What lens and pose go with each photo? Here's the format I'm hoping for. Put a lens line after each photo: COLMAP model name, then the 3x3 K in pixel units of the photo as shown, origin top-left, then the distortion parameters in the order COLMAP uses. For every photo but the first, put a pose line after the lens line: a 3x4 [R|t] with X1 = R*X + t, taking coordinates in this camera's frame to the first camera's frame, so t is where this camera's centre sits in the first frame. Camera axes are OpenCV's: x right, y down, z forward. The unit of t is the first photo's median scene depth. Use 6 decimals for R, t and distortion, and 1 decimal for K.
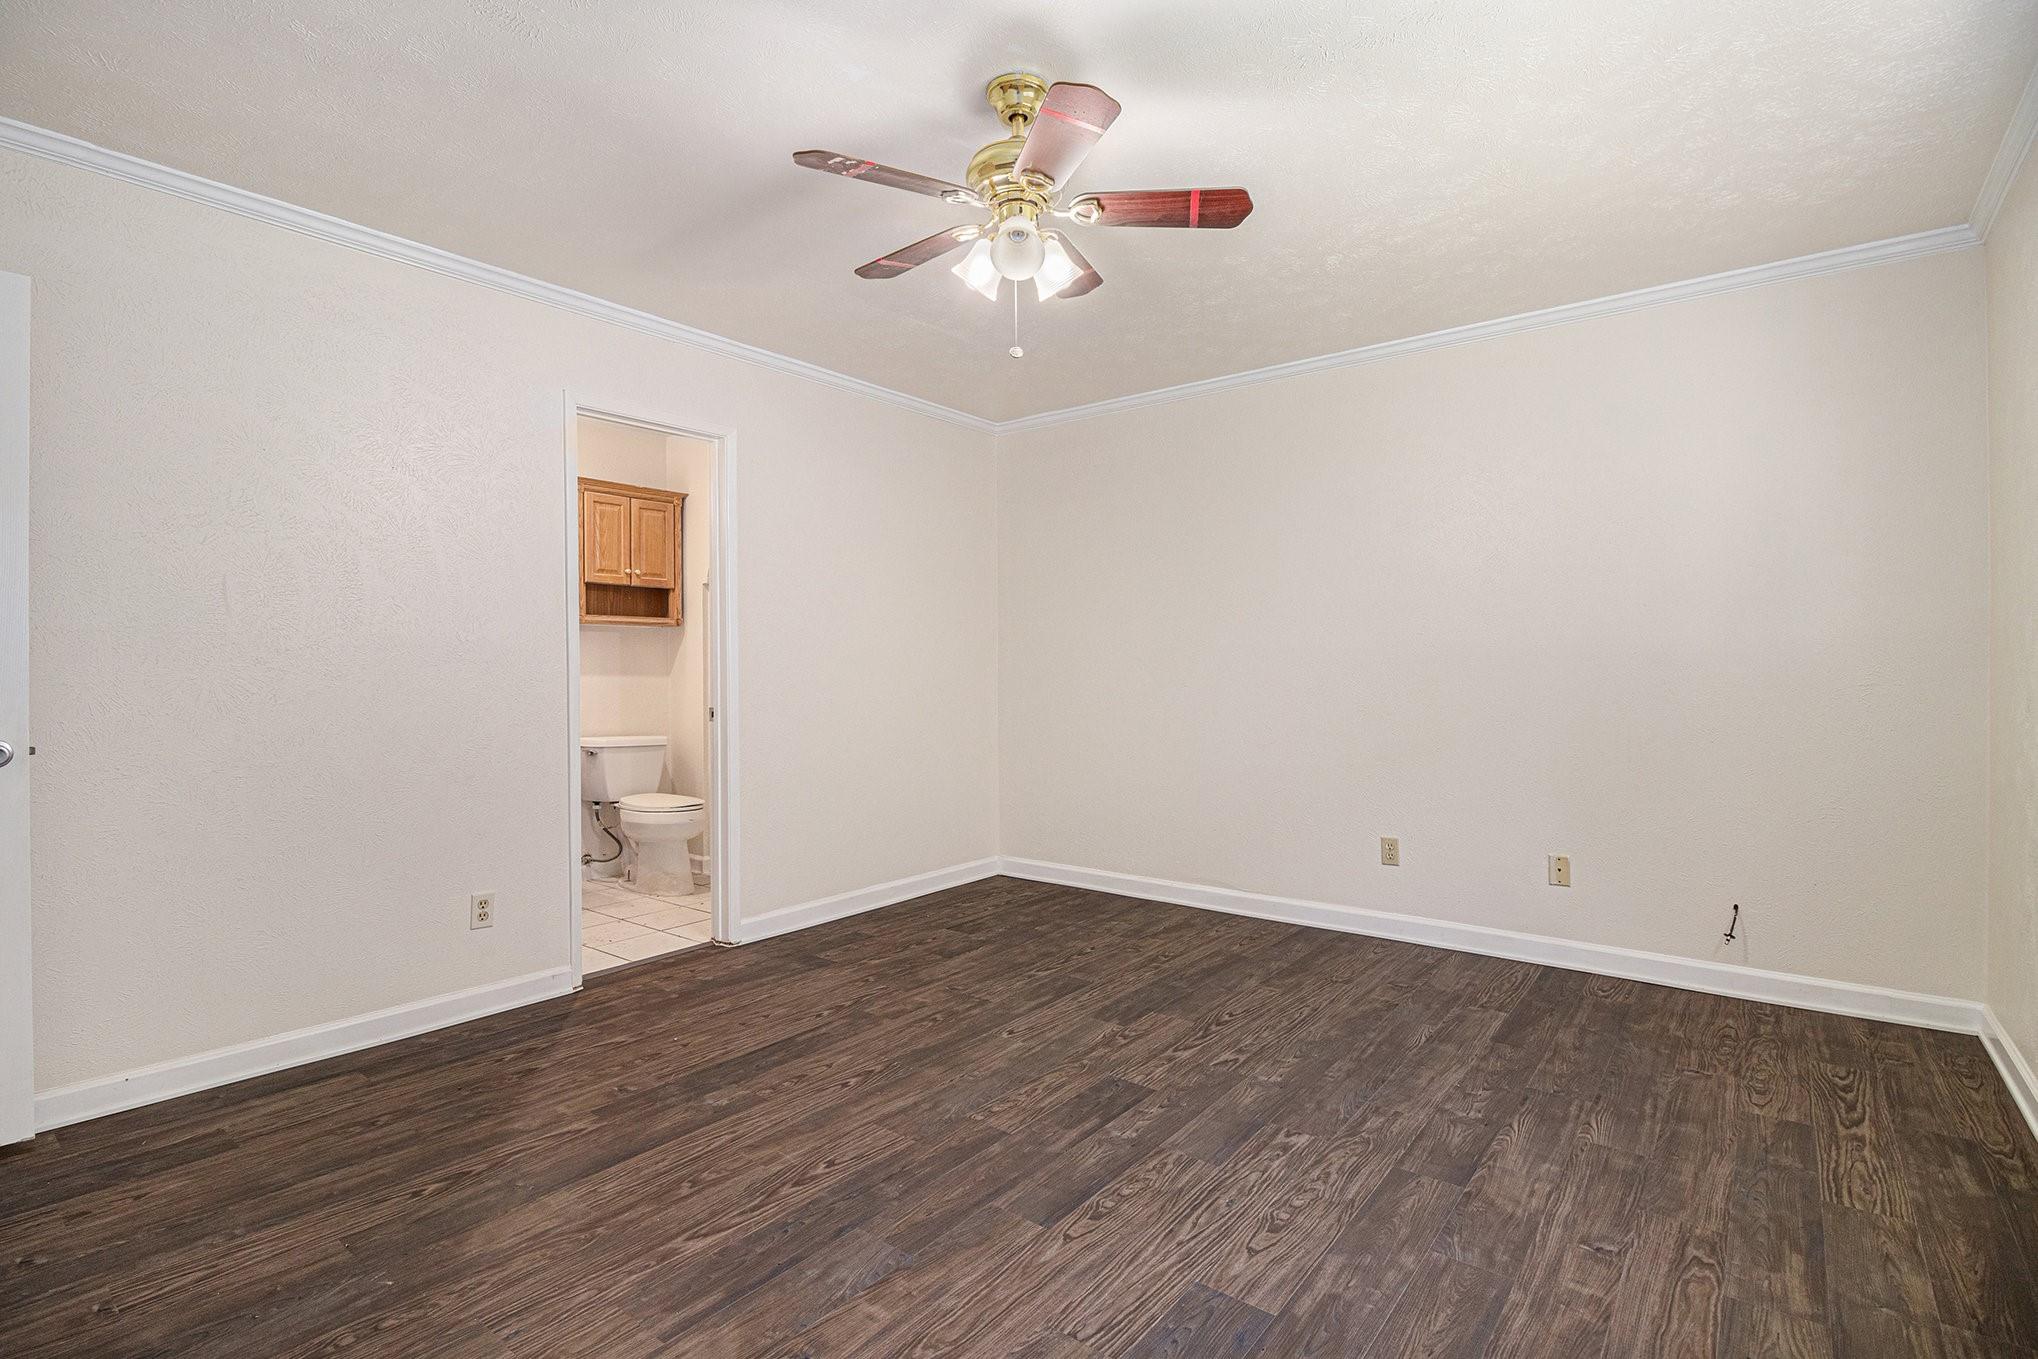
lens RADIAL K [[964.2, 0, 1013.9], [0, 964.2, 687.5], [0, 0, 1]] dist [-0.010583, -0.005093]
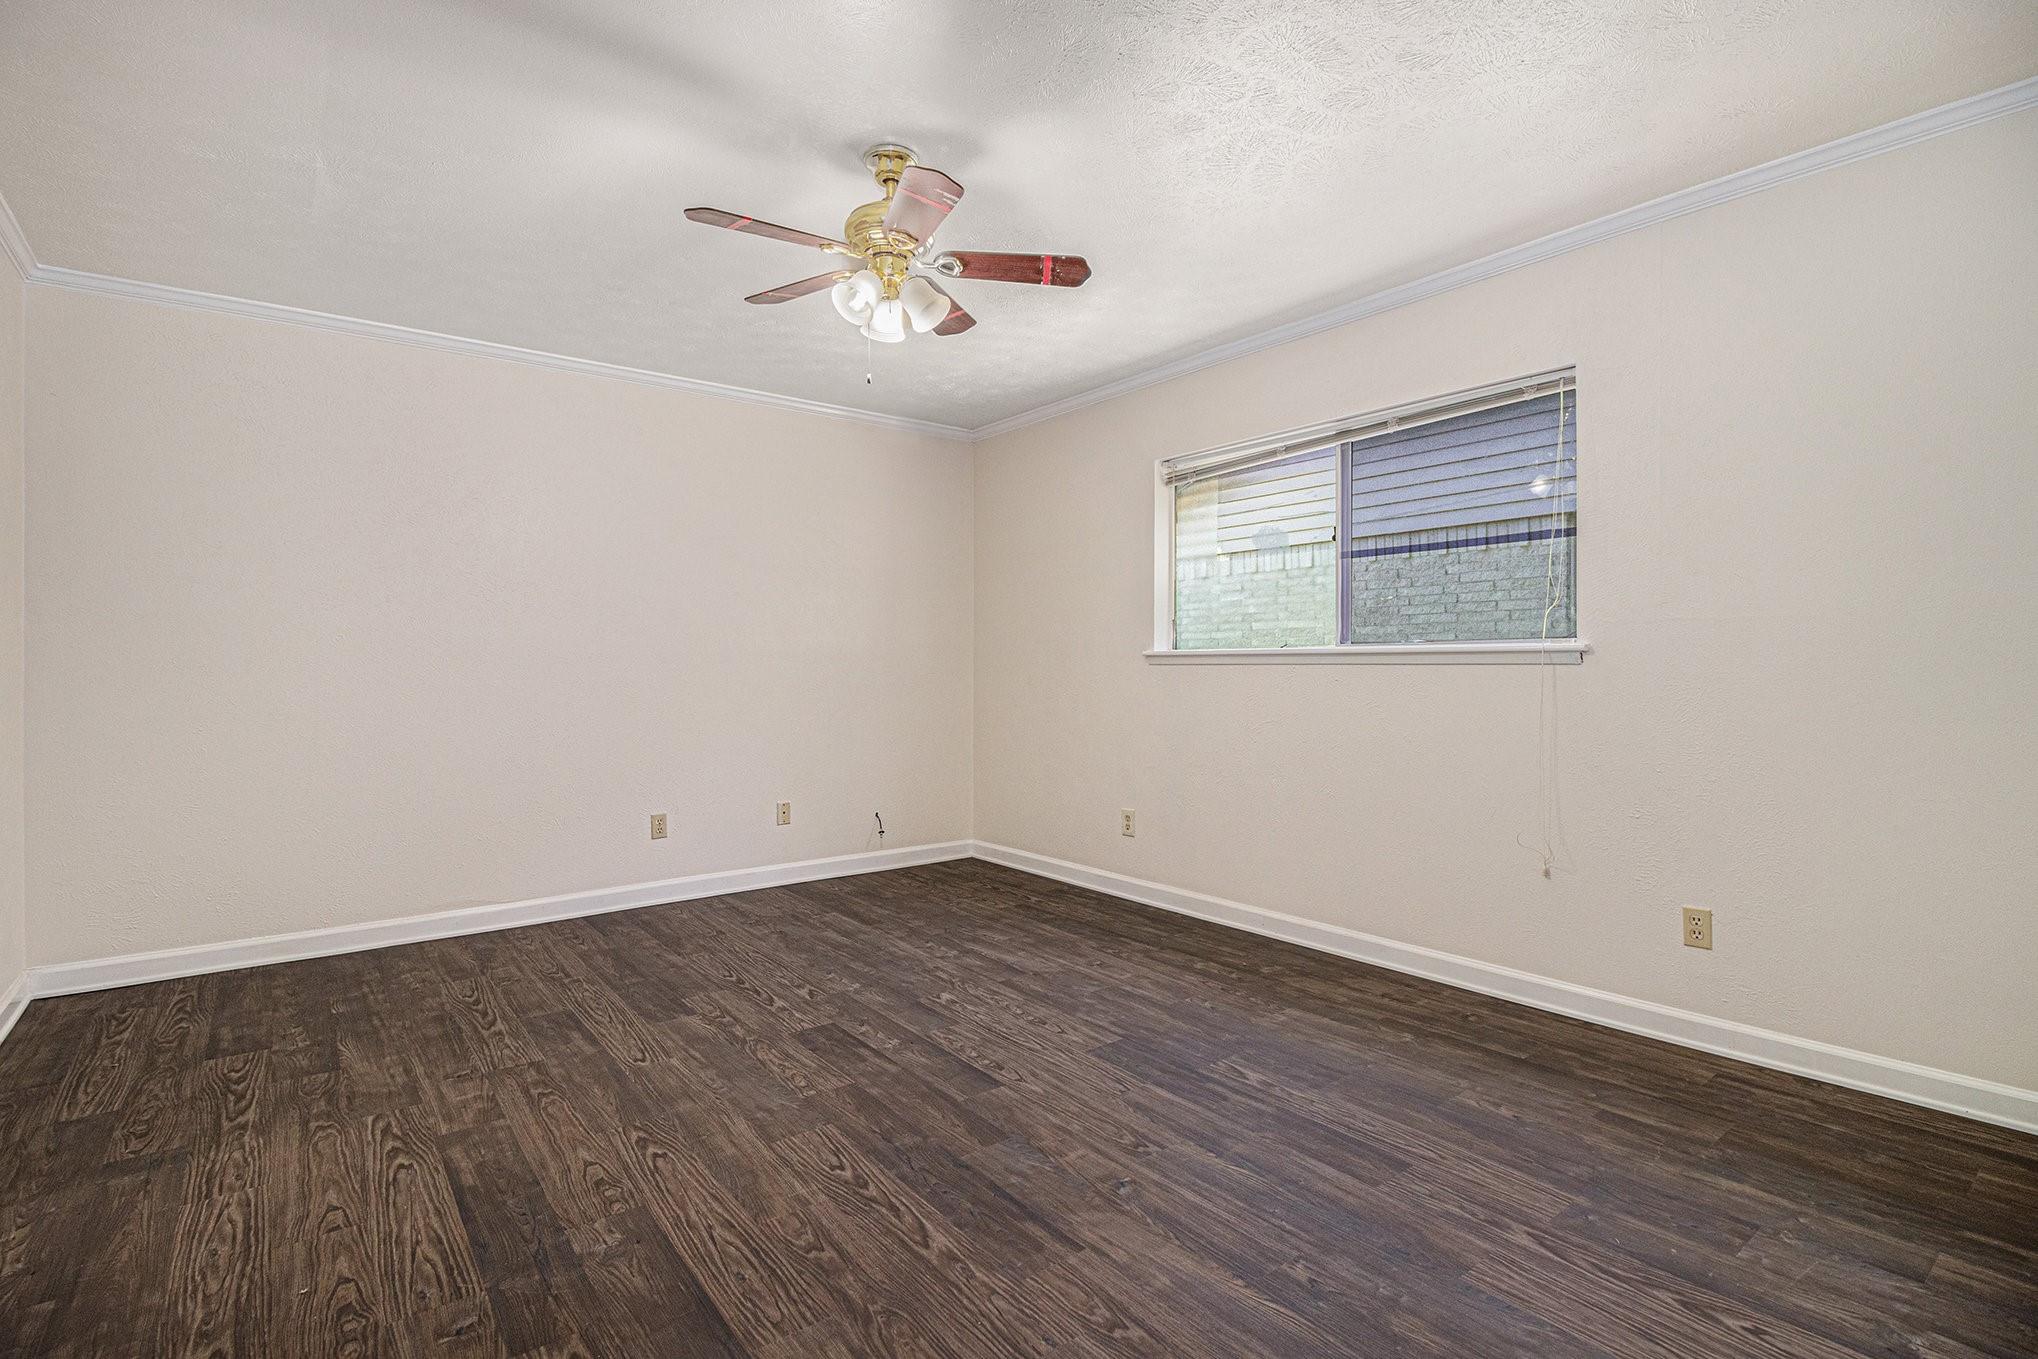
lens RADIAL K [[964.2, 0, 1018.7], [0, 964.2, 669.9], [0, 0, 1]] dist [-0.010583, -0.005093]
pose [[0.237403, -0.007974, 0.971378, -0.859418], [0.024286, 0.999702, 0.002271, -0.007700], [-0.971108, 0.023051, 0.237526, 0.451624]]
